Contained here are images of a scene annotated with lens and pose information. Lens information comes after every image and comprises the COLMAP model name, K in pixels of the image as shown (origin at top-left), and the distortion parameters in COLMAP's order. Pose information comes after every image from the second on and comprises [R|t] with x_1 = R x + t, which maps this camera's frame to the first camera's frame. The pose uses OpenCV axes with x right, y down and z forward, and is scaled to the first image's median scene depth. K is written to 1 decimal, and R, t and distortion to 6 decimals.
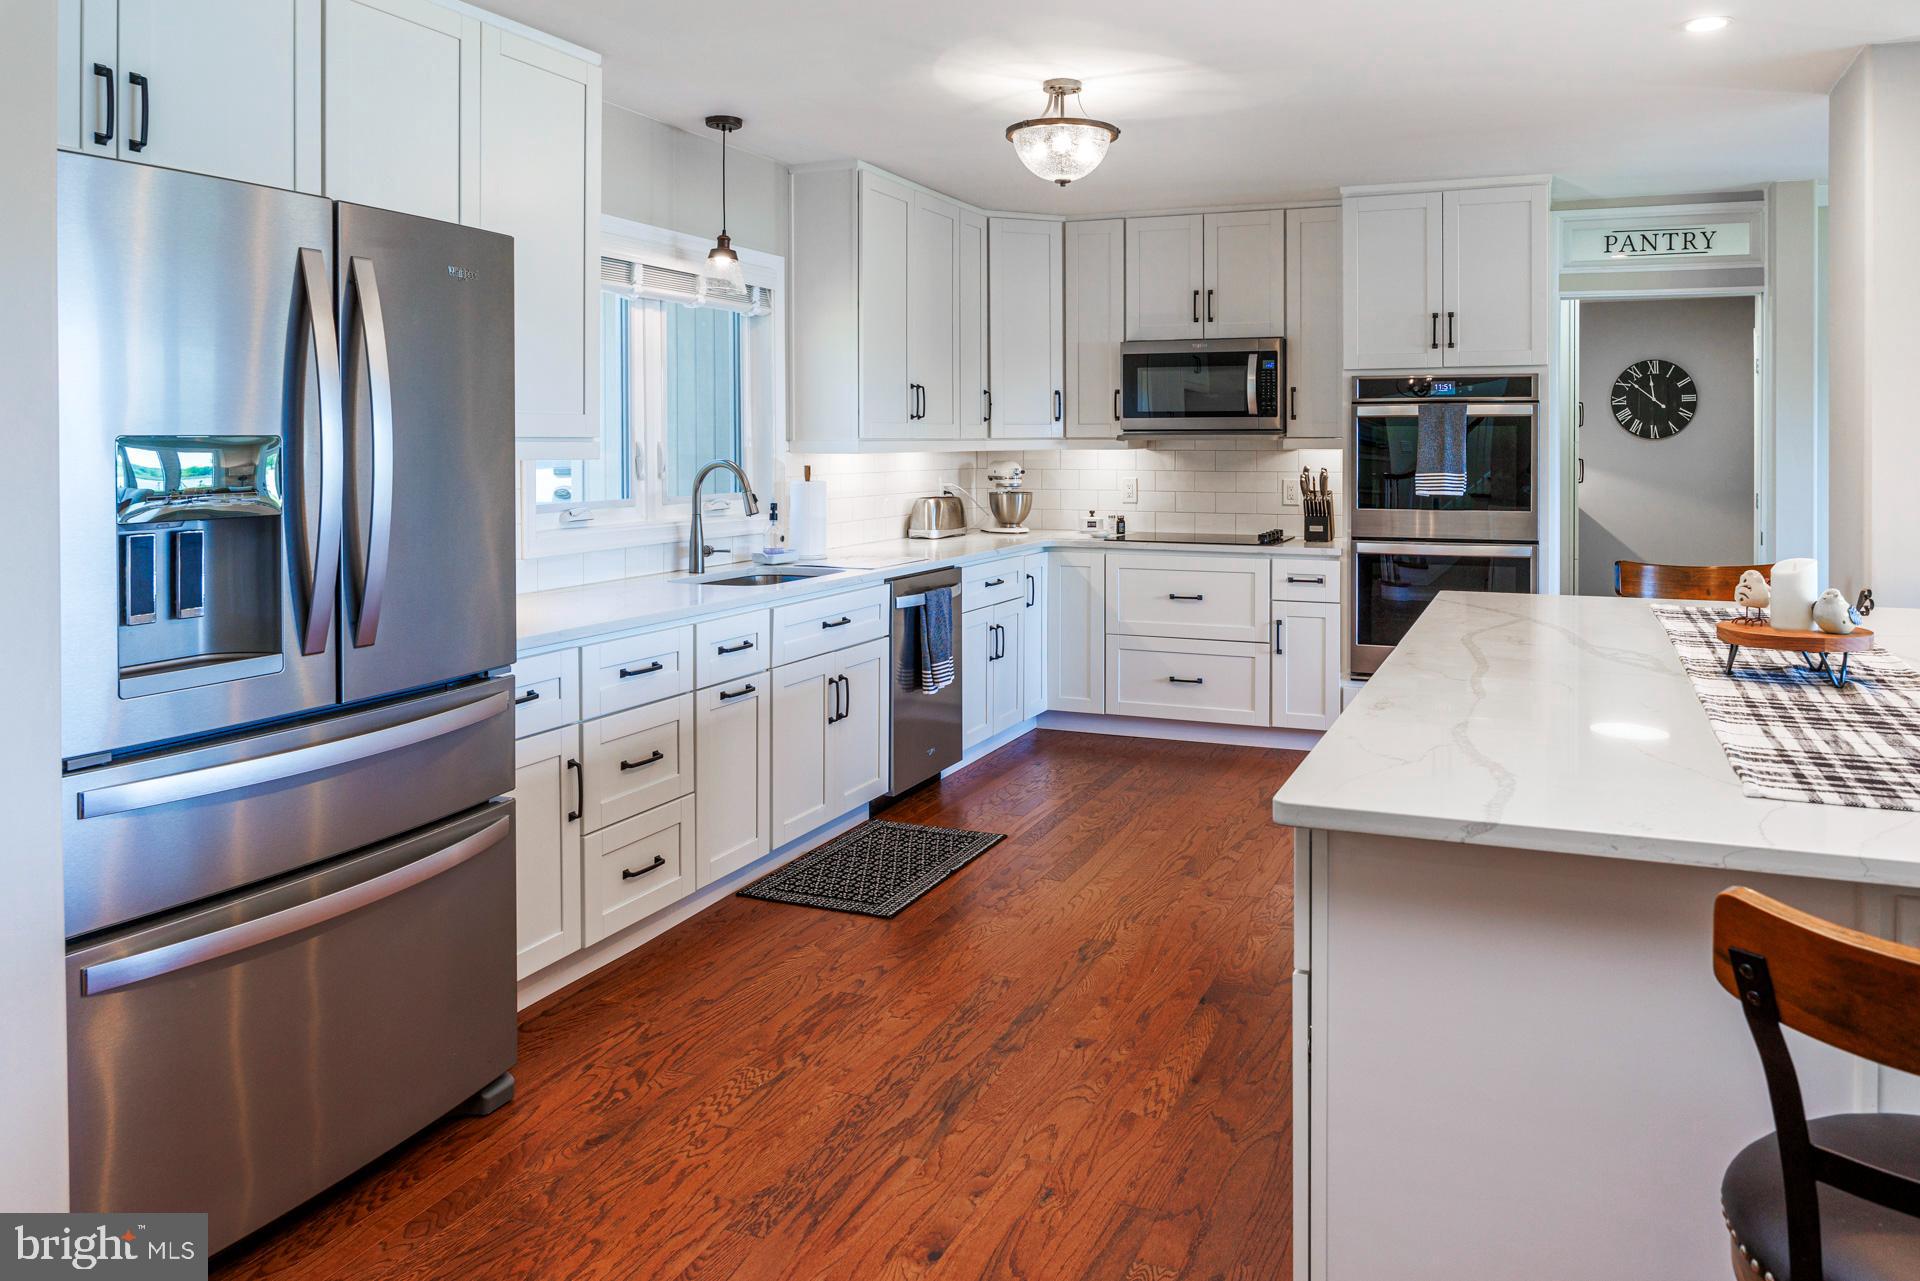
lens RADIAL K [[1350.0, 0, 965.9], [0, 1350.0, 585.5], [0, 0, 1]] dist [-0.000865, -0.000060]
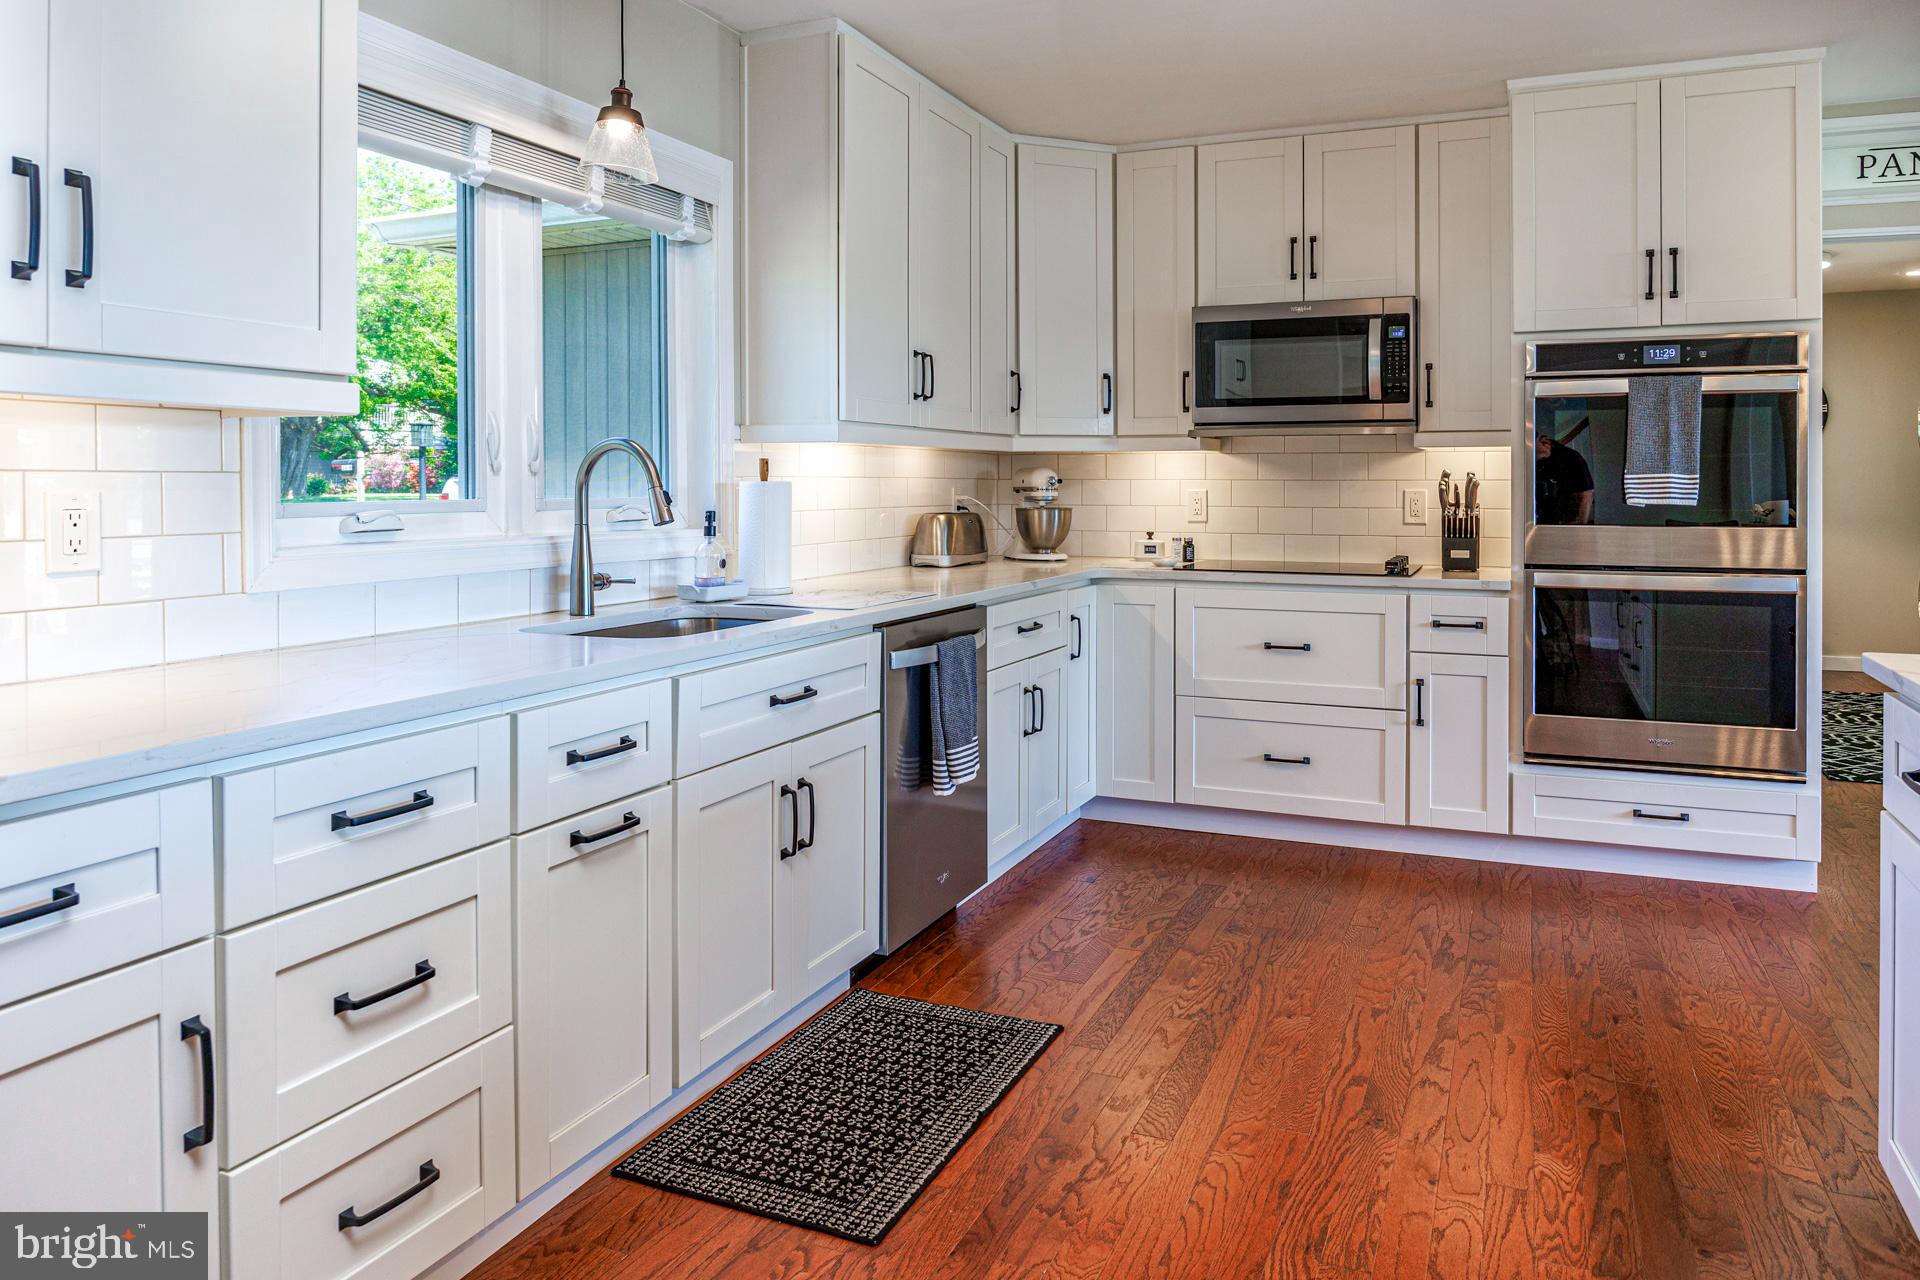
lens RADIAL K [[1287.7, 0, 960.0], [0, 1287.7, 640.0], [0, 0, 1]] dist [0.003336, 0.000679]
pose [[0.999984, 0.001762, -0.005393, -0.012679], [-0.001677, 0.999873, 0.015821, -0.006261], [0.005421, -0.015811, 0.999860, 0.321113]]
